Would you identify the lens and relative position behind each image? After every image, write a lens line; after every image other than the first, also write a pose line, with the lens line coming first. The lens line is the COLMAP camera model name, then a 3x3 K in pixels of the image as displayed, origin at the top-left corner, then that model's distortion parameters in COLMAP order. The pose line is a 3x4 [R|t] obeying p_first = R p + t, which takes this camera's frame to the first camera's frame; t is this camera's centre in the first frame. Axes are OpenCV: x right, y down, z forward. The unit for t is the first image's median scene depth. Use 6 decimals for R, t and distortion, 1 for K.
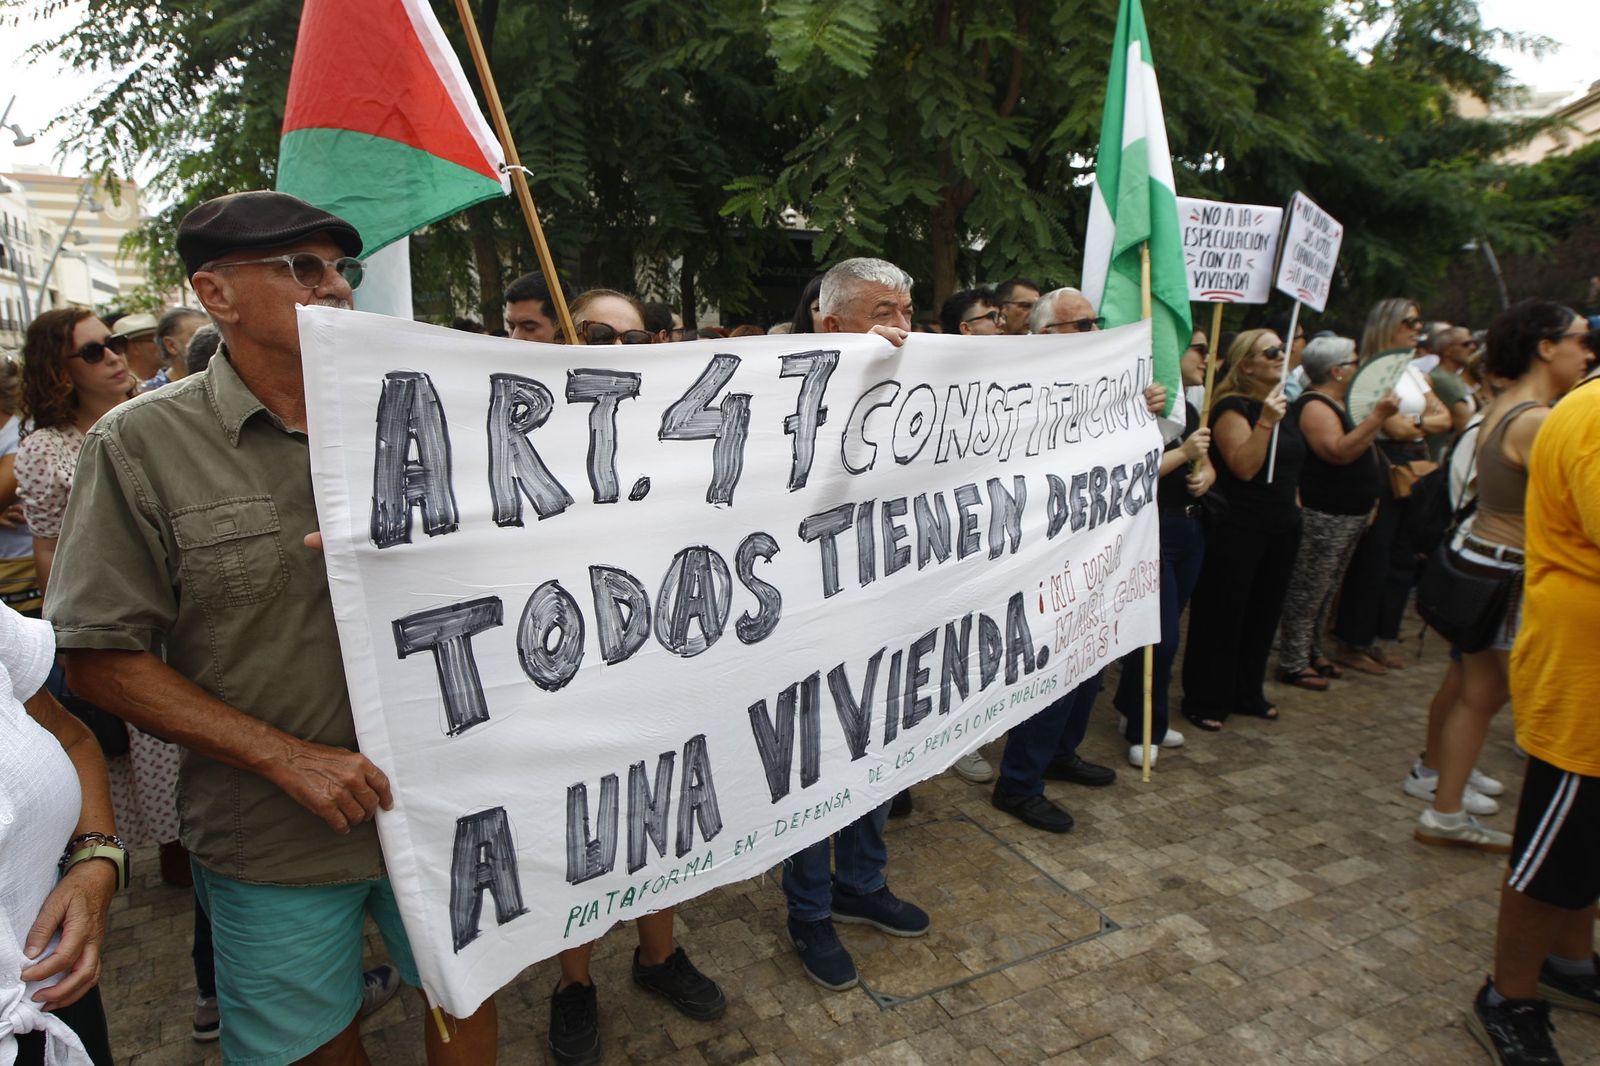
lens RADIAL K [[949.3, 0, 801.0], [0, 949.3, 532.8], [0, 0, 1]] dist [-0.056330, 0.025912]
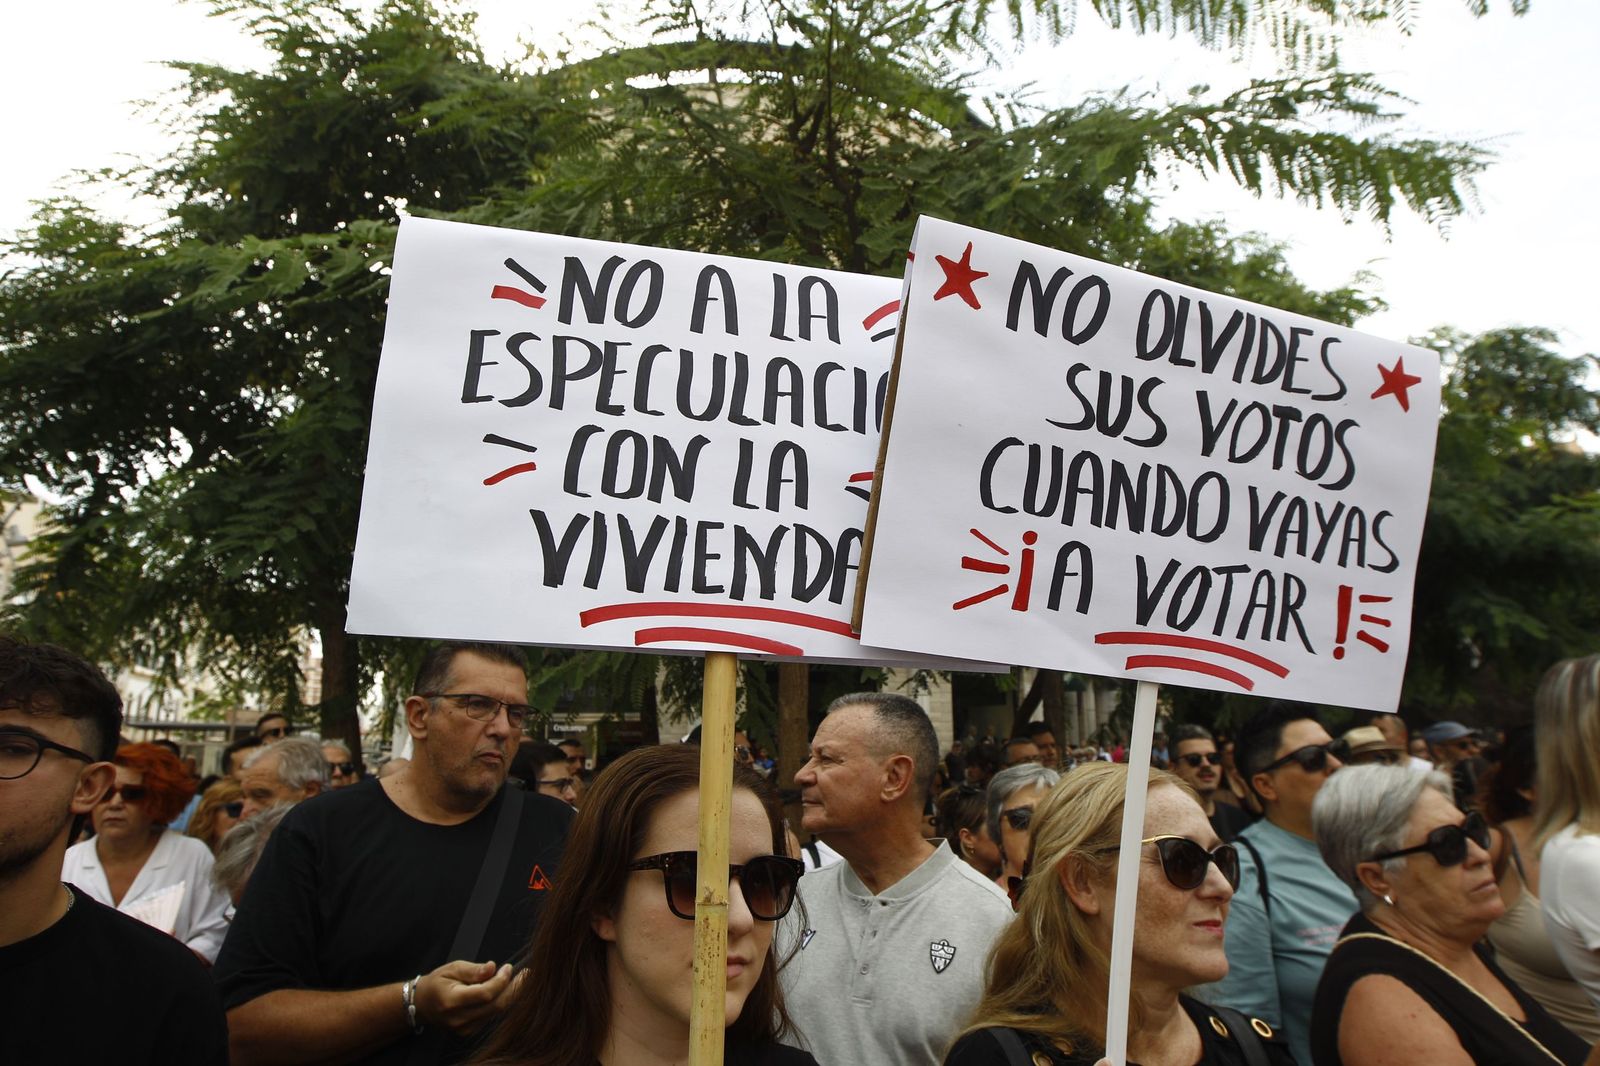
lens RADIAL K [[949.3, 0, 798.2], [0, 949.3, 531.8], [0, 0, 1]] dist [-0.056330, 0.025912]
pose [[0.992313, -0.042509, -0.116227, 0.499876], [-0.010205, 0.907852, -0.419166, -0.182163], [0.123335, 0.417130, 0.900439, 0.803085]]
